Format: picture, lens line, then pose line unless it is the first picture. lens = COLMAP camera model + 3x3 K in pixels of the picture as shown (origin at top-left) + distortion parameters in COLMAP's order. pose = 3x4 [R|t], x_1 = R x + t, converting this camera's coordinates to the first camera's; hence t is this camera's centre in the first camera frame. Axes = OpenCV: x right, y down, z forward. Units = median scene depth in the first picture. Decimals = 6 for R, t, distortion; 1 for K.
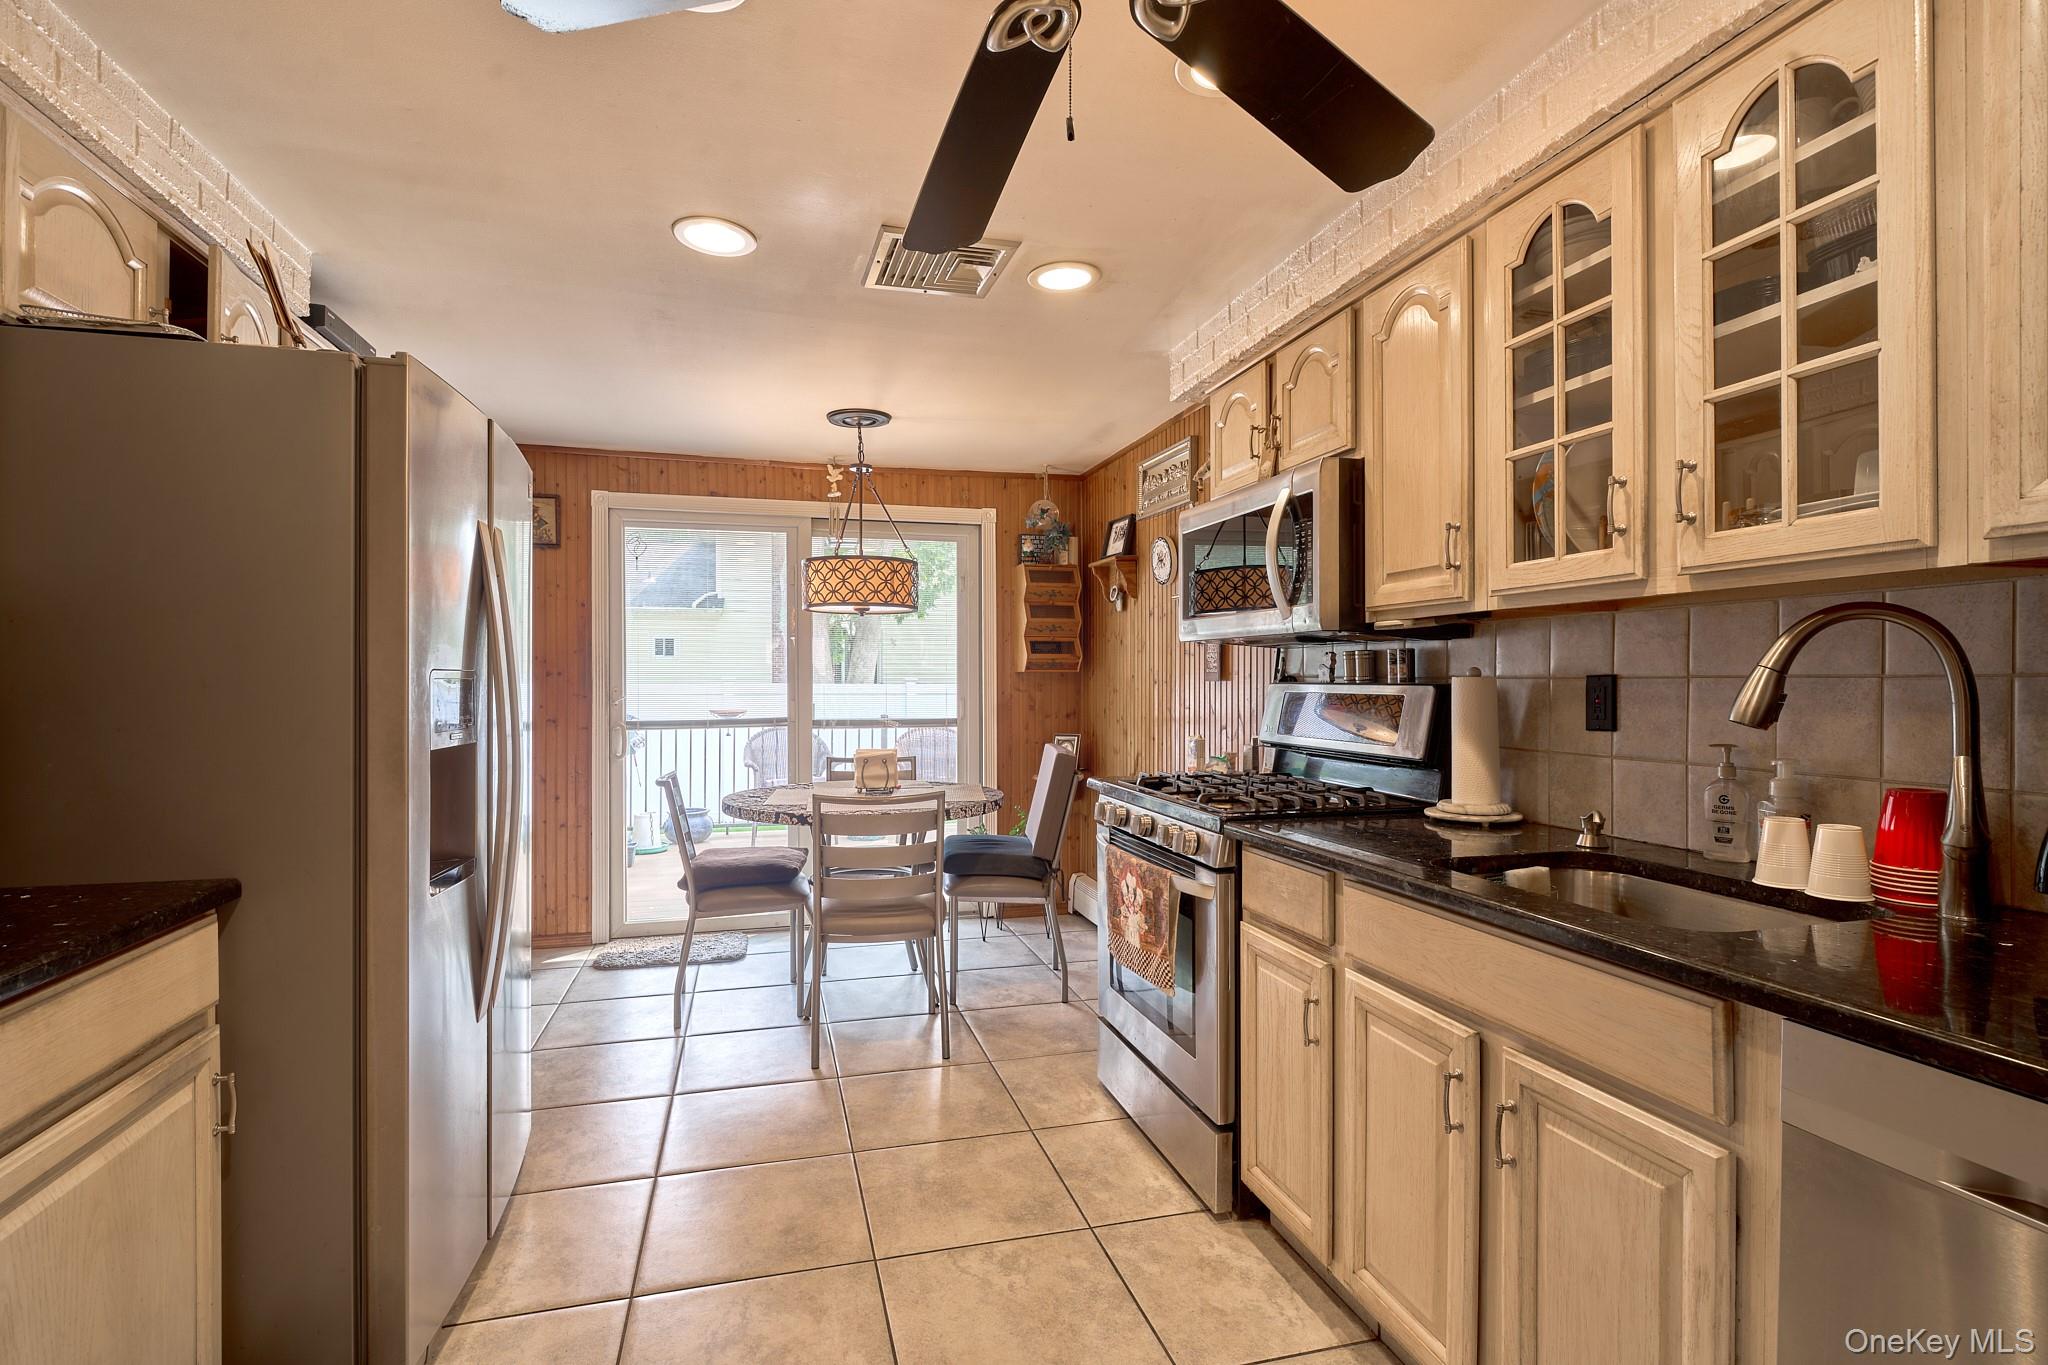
lens RADIAL K [[939.6, 0, 1024.0], [0, 939.6, 682.5], [0, 0, 1]] dist [0.001717, 0.000293]
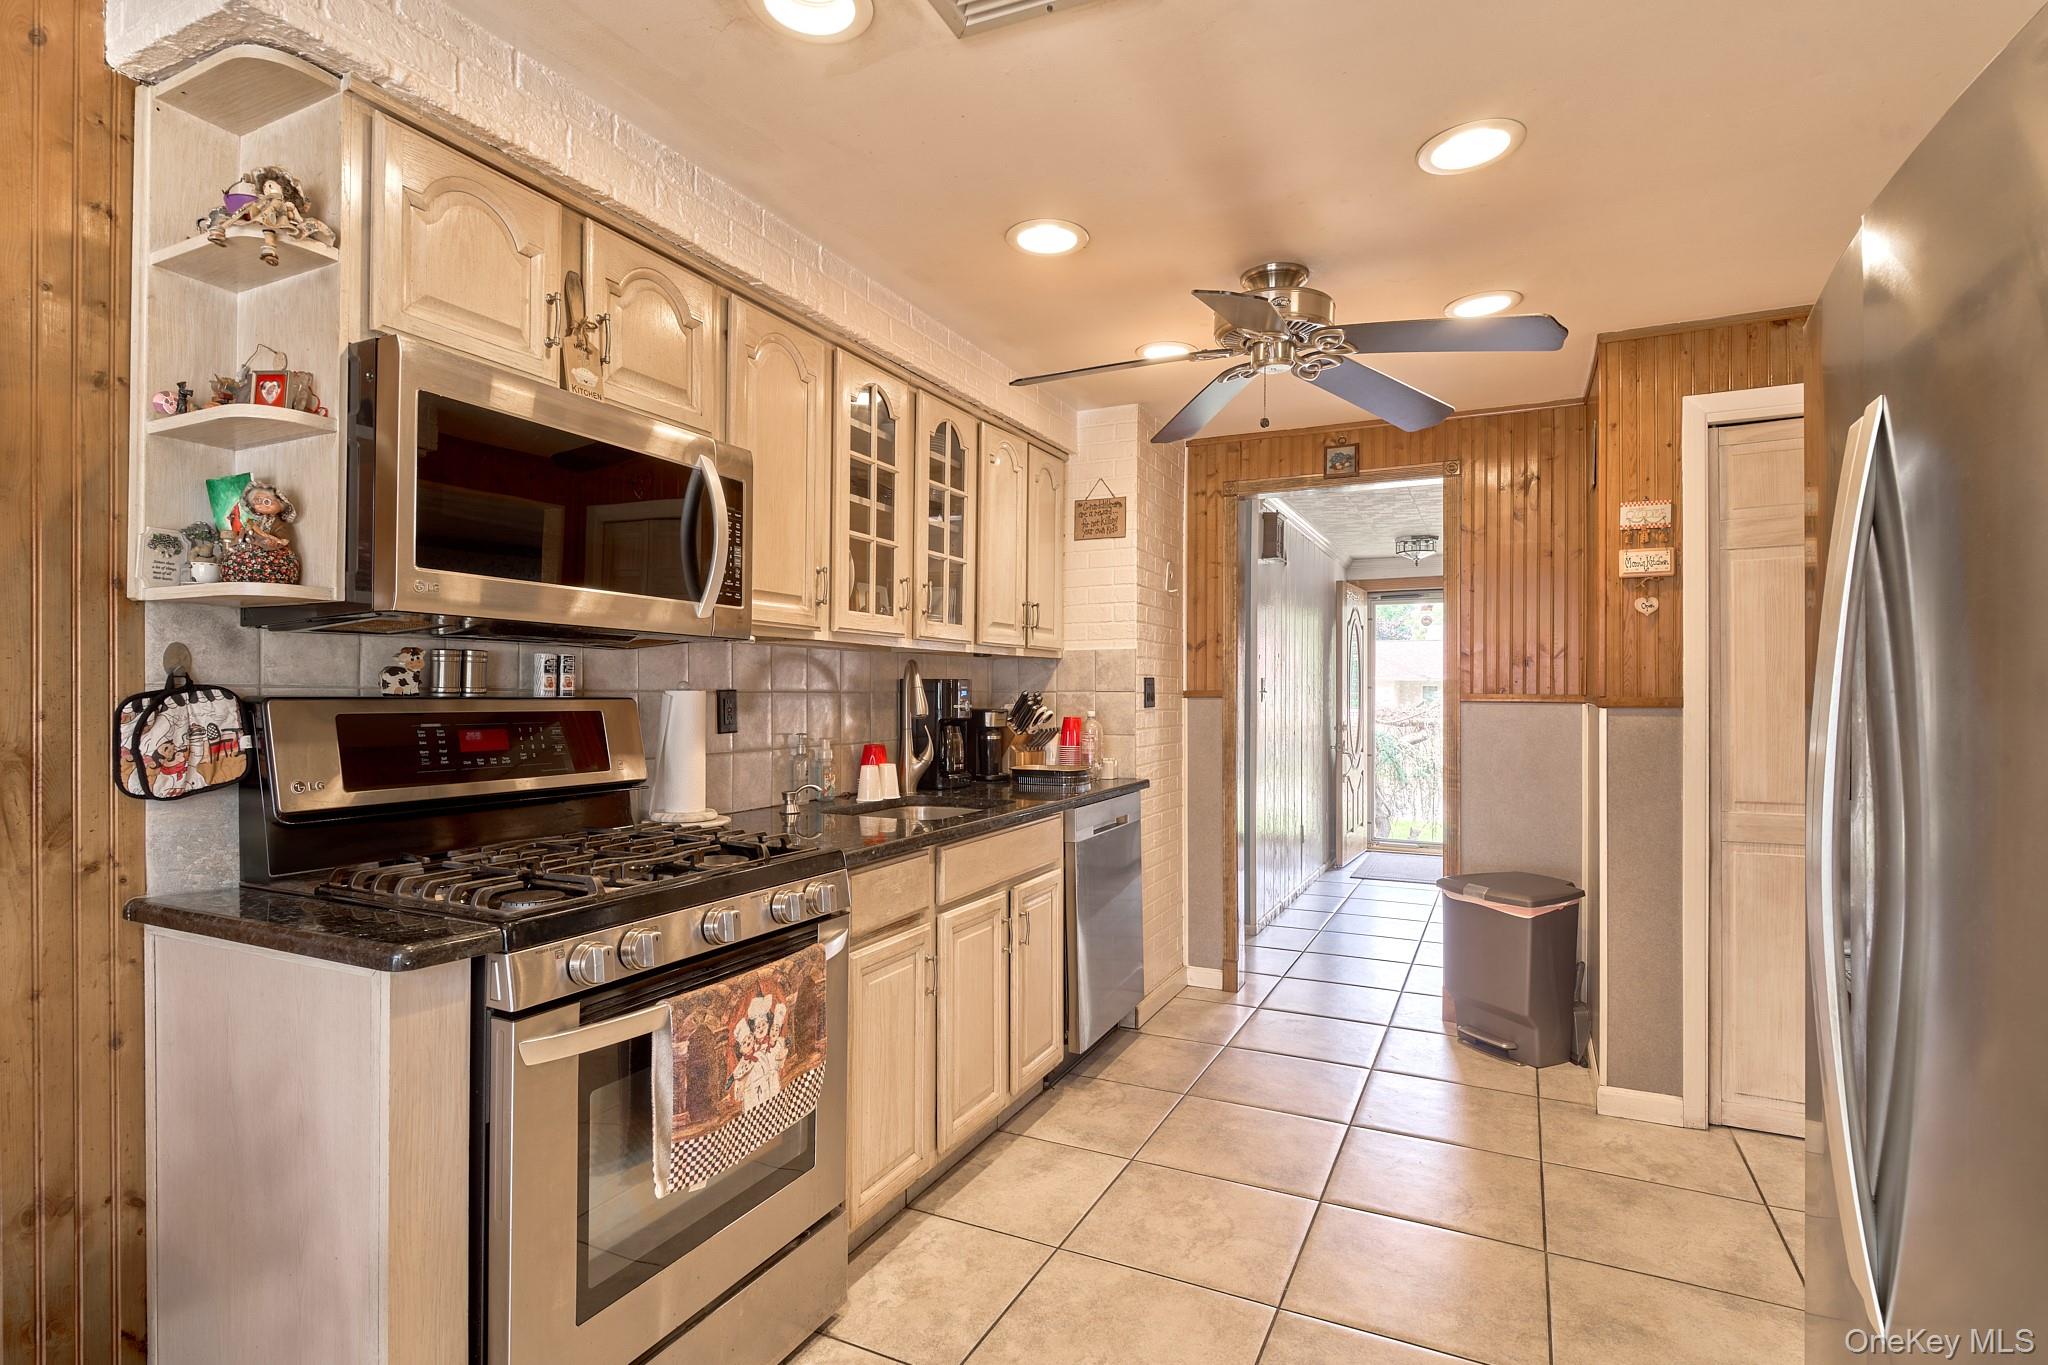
lens RADIAL K [[993.9, 0, 1024.0], [0, 993.9, 682.5], [0, 0, 1]] dist [-0.000059, -0.000012]
pose [[-0.743794, -0.004111, 0.668396, -0.712970], [-0.014485, 0.999845, -0.009969, -0.009987], [-0.668252, -0.017097, -0.743738, 2.102860]]
